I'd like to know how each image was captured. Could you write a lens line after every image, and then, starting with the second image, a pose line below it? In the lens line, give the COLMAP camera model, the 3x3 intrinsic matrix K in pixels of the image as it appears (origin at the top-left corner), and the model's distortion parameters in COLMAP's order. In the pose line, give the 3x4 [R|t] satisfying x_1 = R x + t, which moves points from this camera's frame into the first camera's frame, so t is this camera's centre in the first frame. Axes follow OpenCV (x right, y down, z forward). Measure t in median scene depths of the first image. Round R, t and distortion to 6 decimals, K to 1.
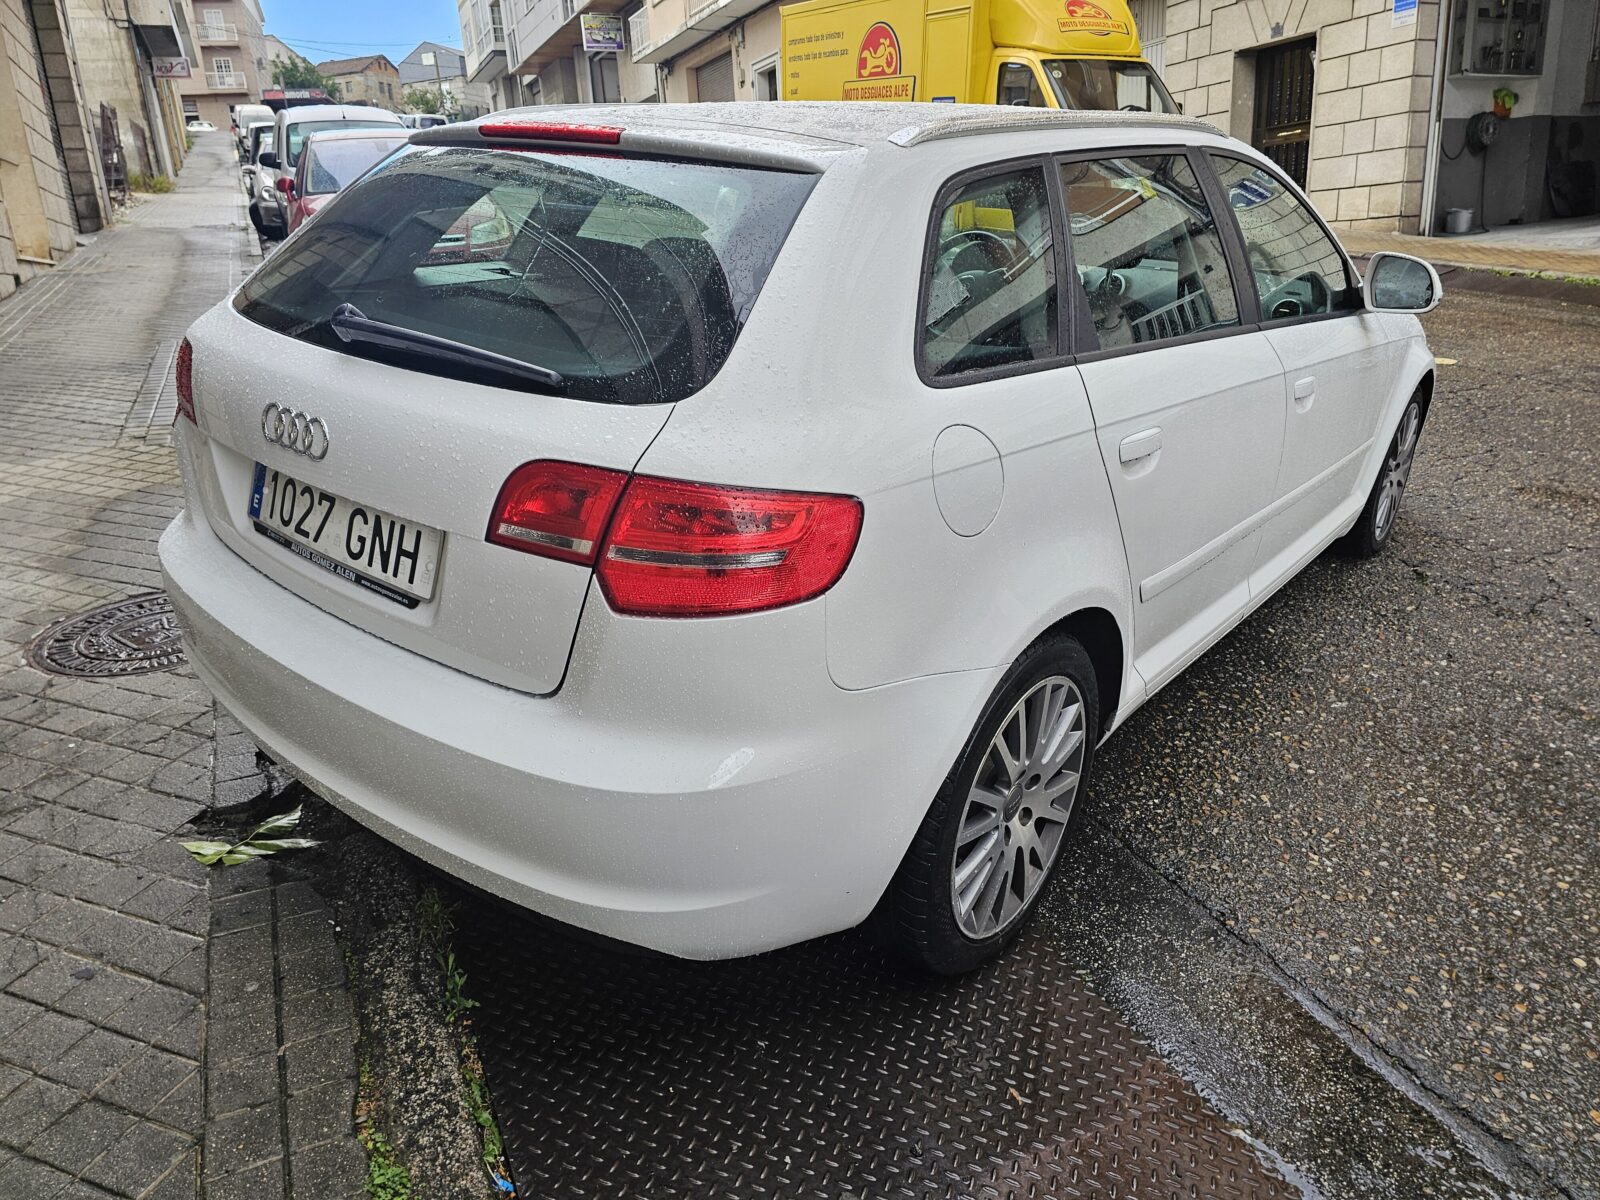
lens RADIAL K [[1061.6, 0, 801.3], [0, 1061.6, 589.8], [0, 0, 1]] dist [0.040686, -0.035864]
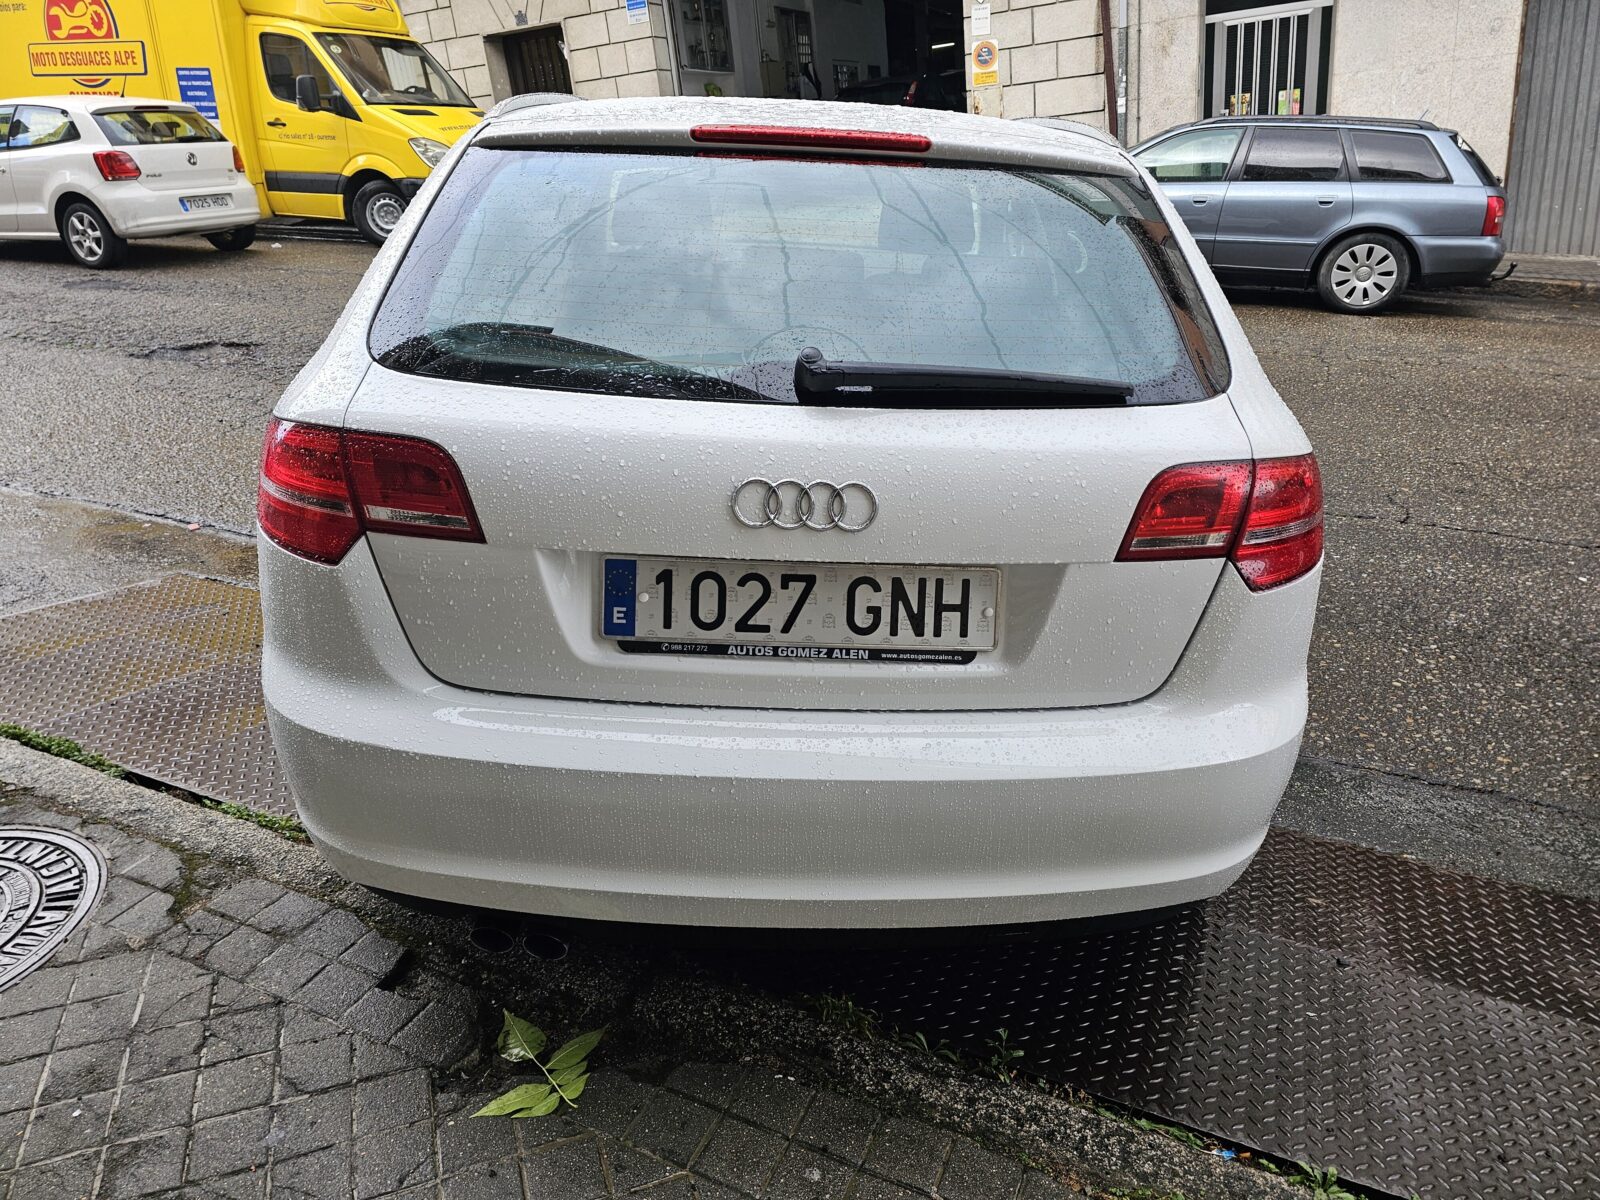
lens RADIAL K [[1061.6, 0, 798.7], [0, 1061.6, 591.9], [0, 0, 1]] dist [0.040686, -0.035864]
pose [[0.763350, -0.251354, 0.595078, -0.863147], [0.240332, 0.965572, 0.099554, -0.144748], [-0.599614, 0.067022, 0.797478, 0.301231]]
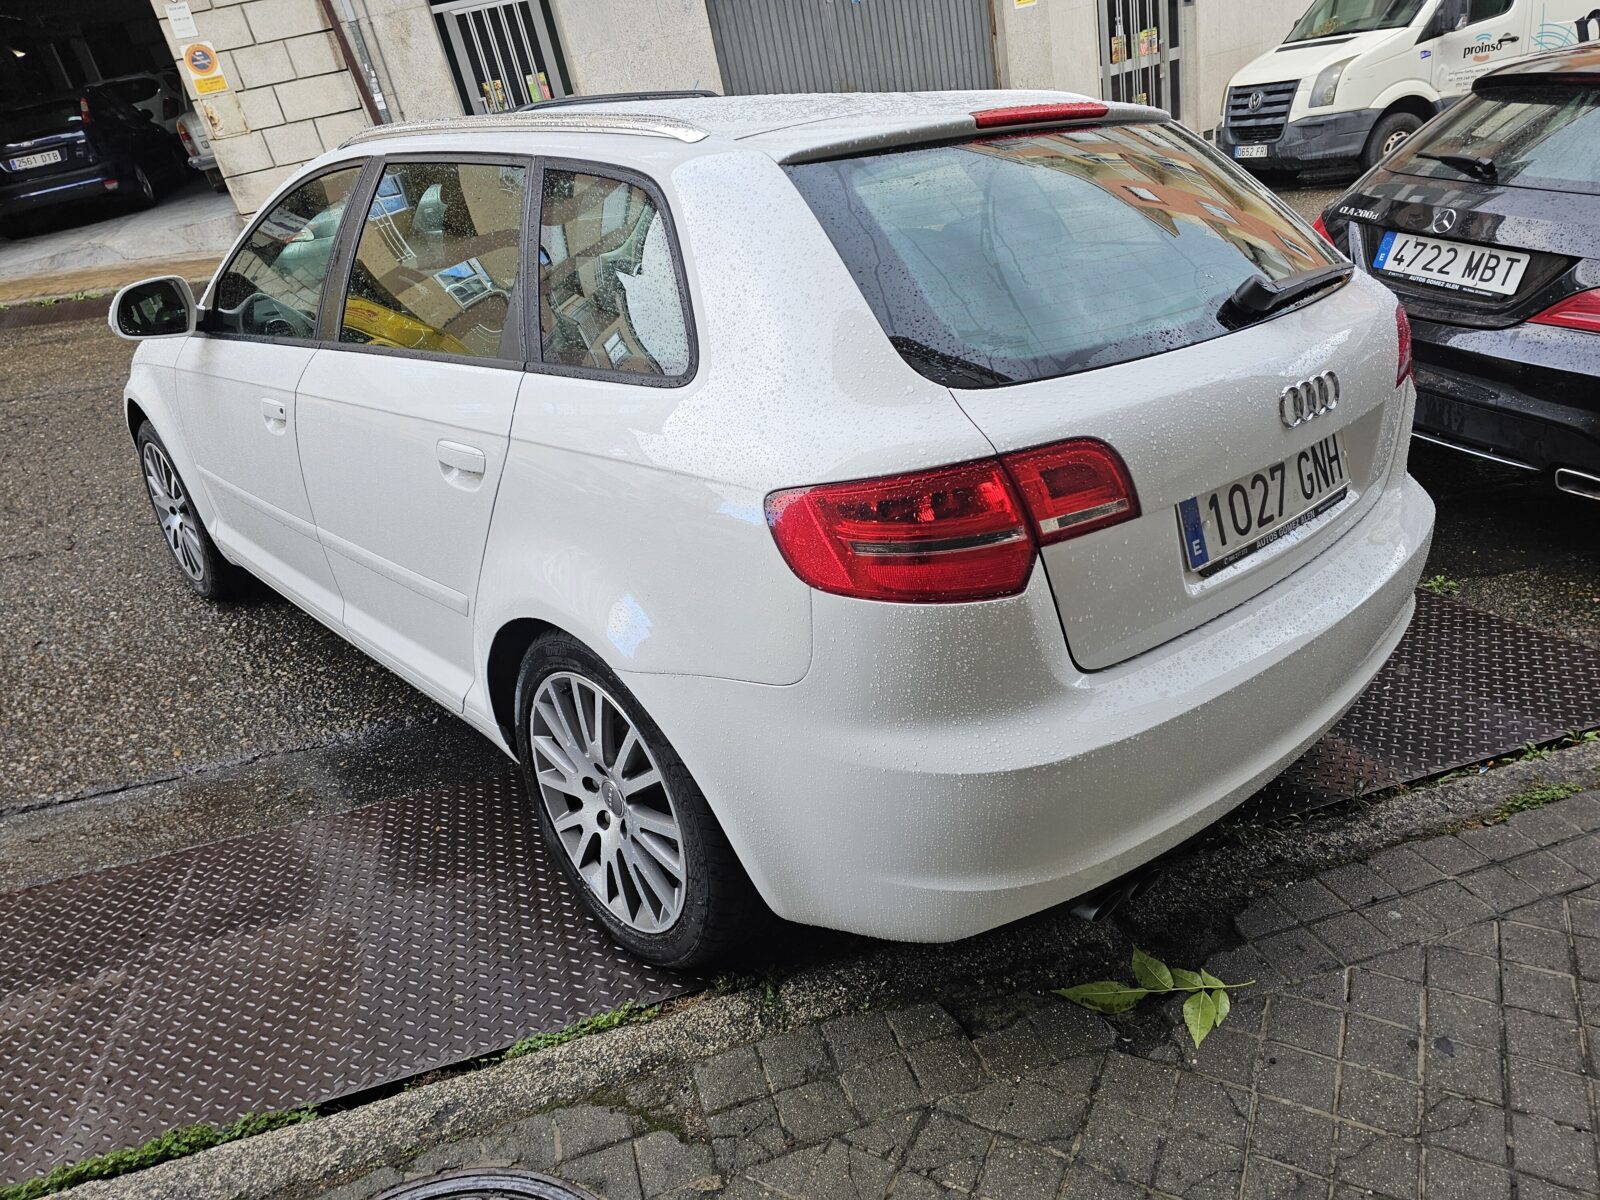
lens RADIAL K [[1061.6, 0, 831.2], [0, 1061.6, 595.0], [0, 0, 1]] dist [0.040686, -0.035864]
pose [[0.146435, -0.439713, 0.886120, -1.331125], [0.457022, 0.824518, 0.333619, -0.473661], [-0.877319, 0.356123, 0.321697, 0.992287]]
